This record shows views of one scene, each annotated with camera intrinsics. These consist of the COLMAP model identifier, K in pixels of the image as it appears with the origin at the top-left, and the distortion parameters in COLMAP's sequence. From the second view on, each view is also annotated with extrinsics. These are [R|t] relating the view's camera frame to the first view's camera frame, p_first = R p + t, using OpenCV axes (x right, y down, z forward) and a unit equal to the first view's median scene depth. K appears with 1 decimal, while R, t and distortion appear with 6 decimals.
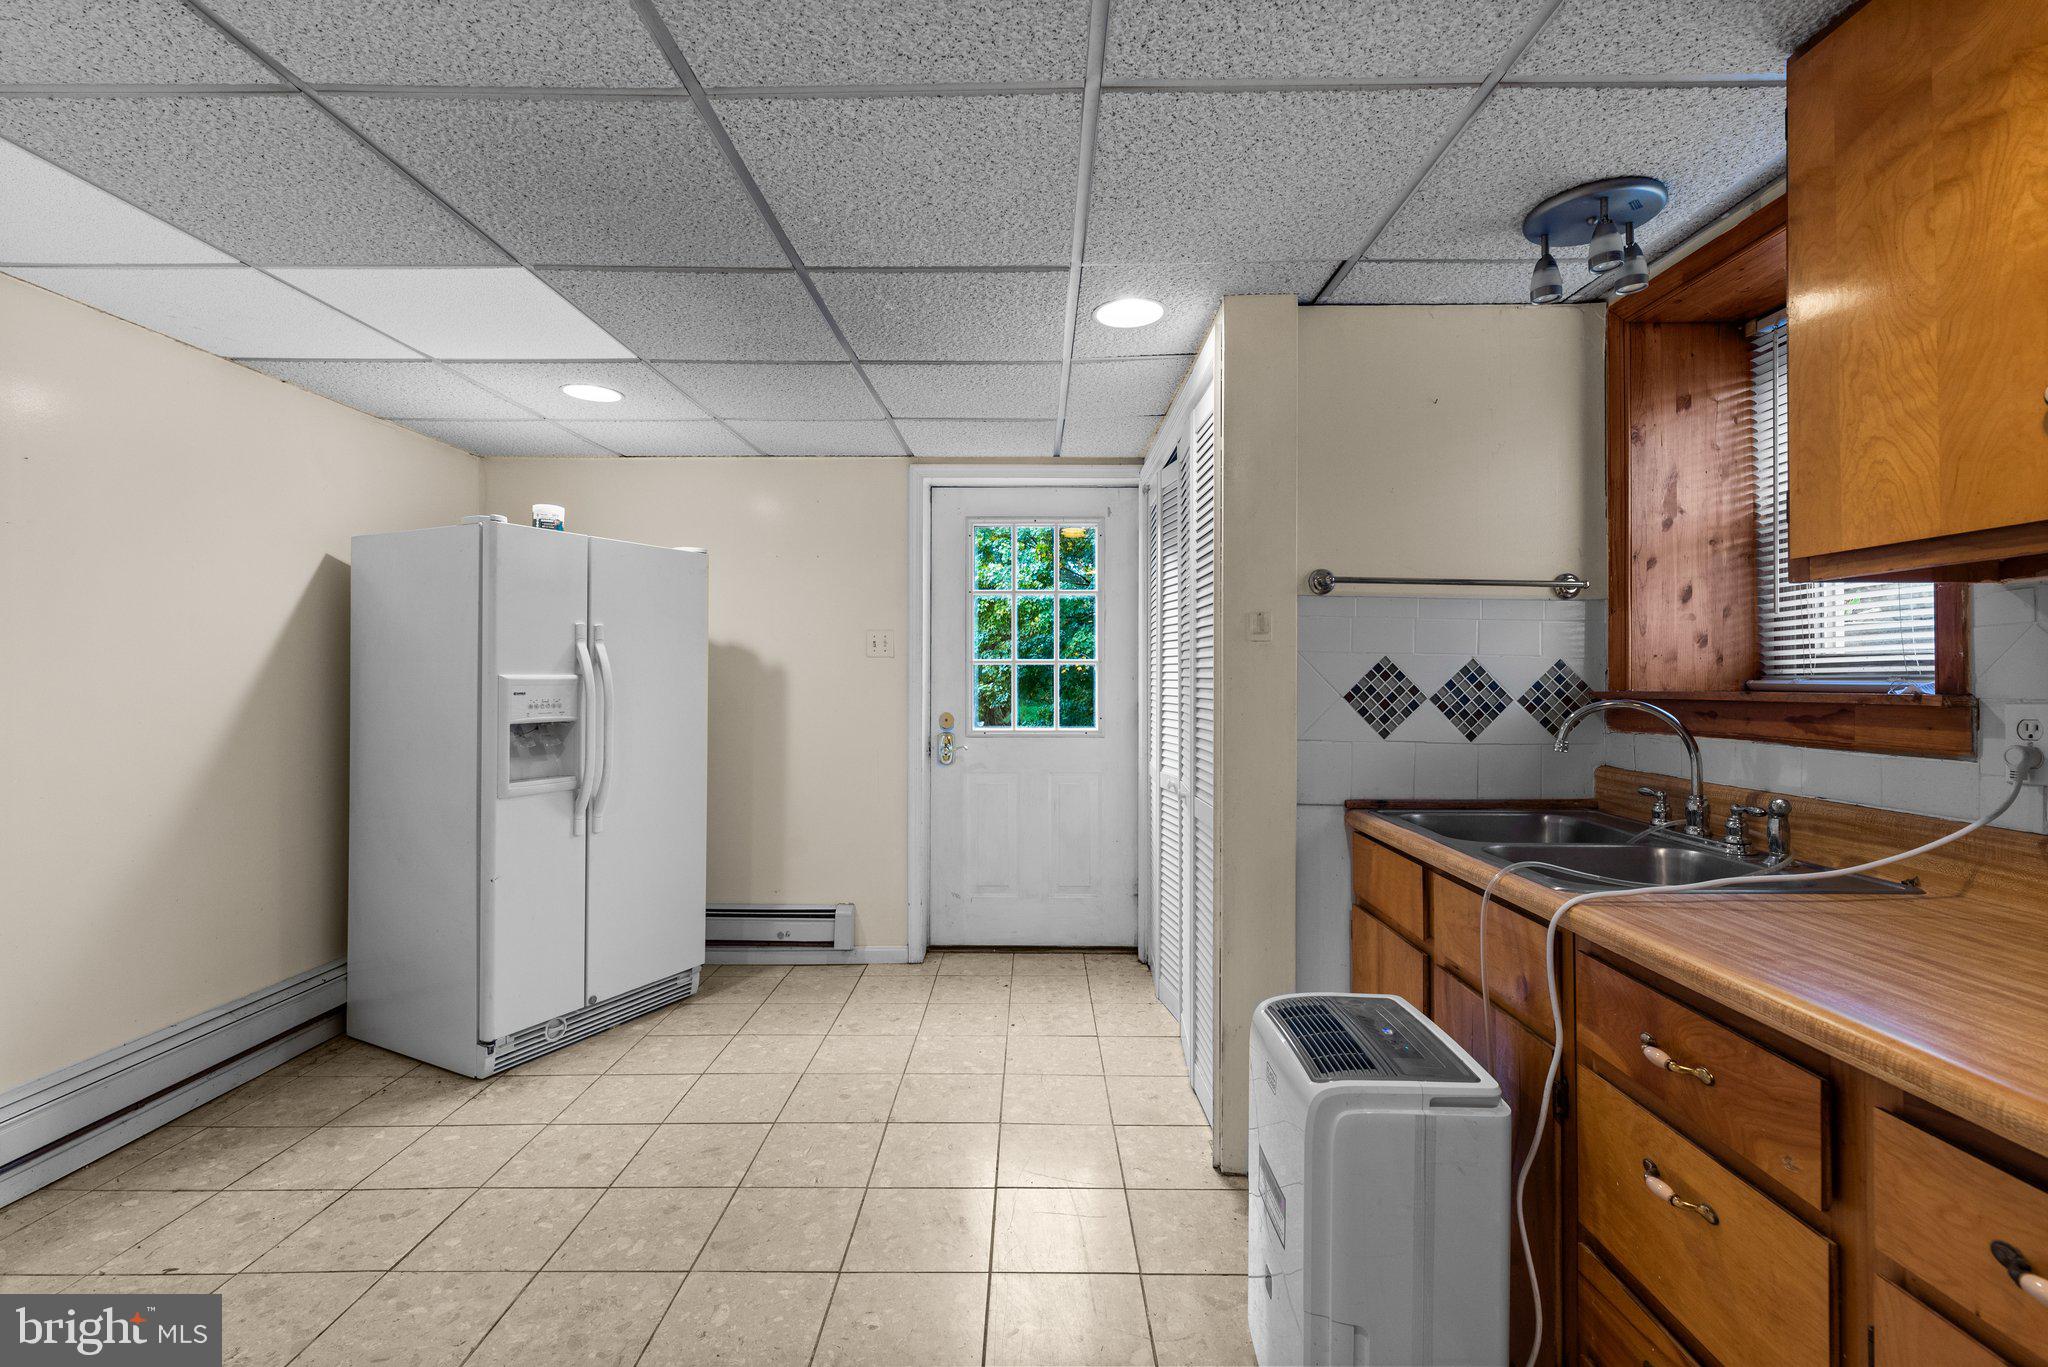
lens RADIAL K [[909.3, 0, 1031.2], [0, 909.3, 682.2], [0, 0, 1]] dist [0.001515, 0.000245]
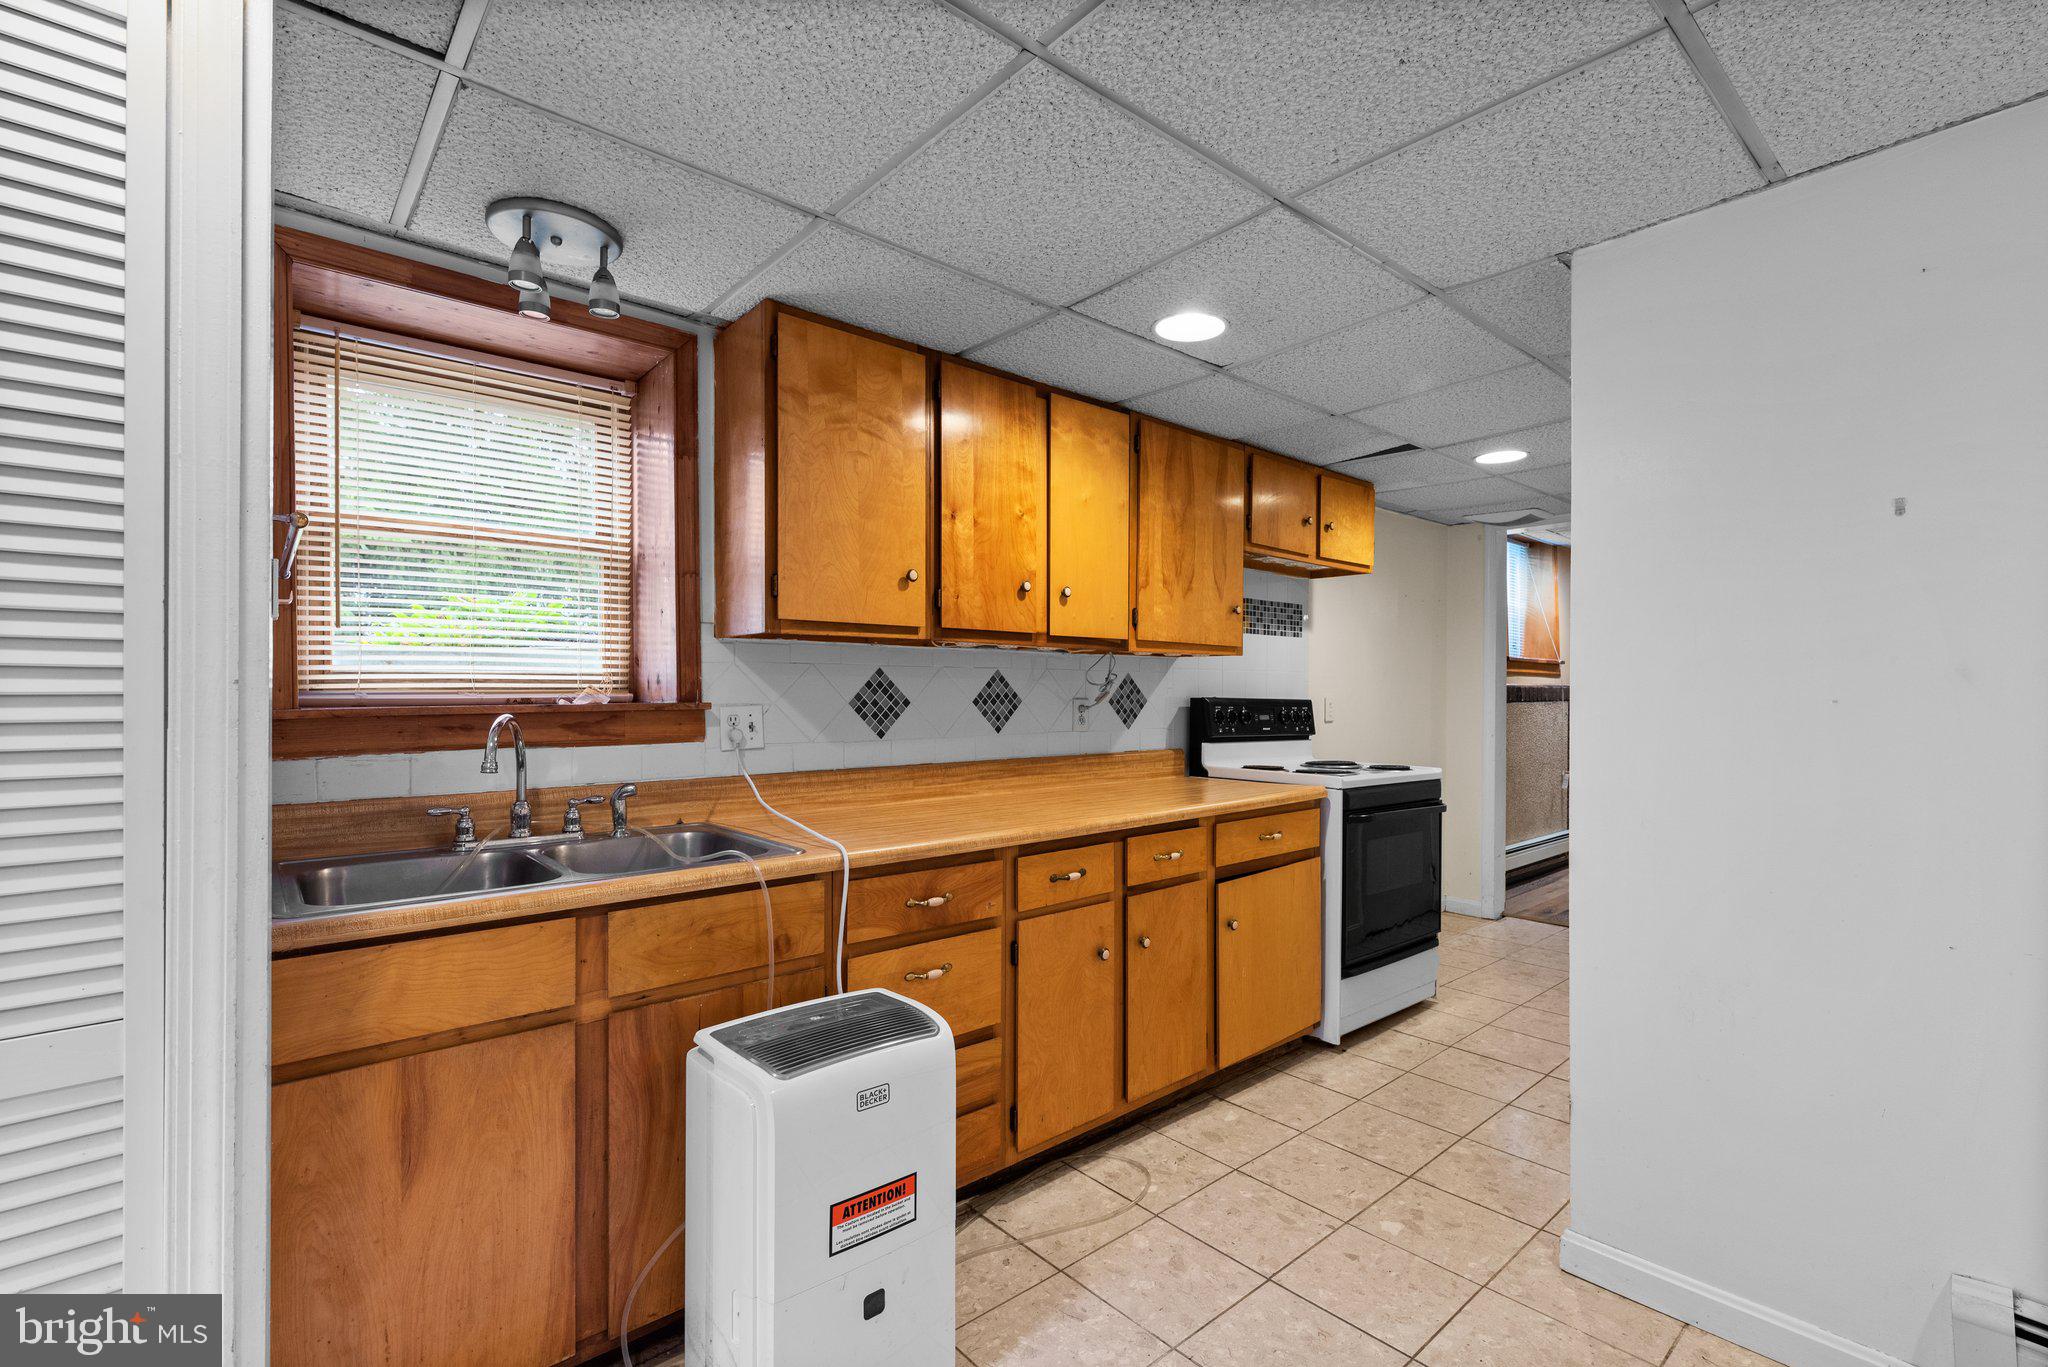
lens RADIAL K [[909.3, 0, 1031.2], [0, 909.3, 682.2], [0, 0, 1]] dist [0.001515, 0.000245]
pose [[-0.661942, 0.016458, 0.749375, -0.621527], [0.010182, 0.999864, -0.012966, 0.005135], [-0.749486, -0.000952, -0.662019, 1.617935]]
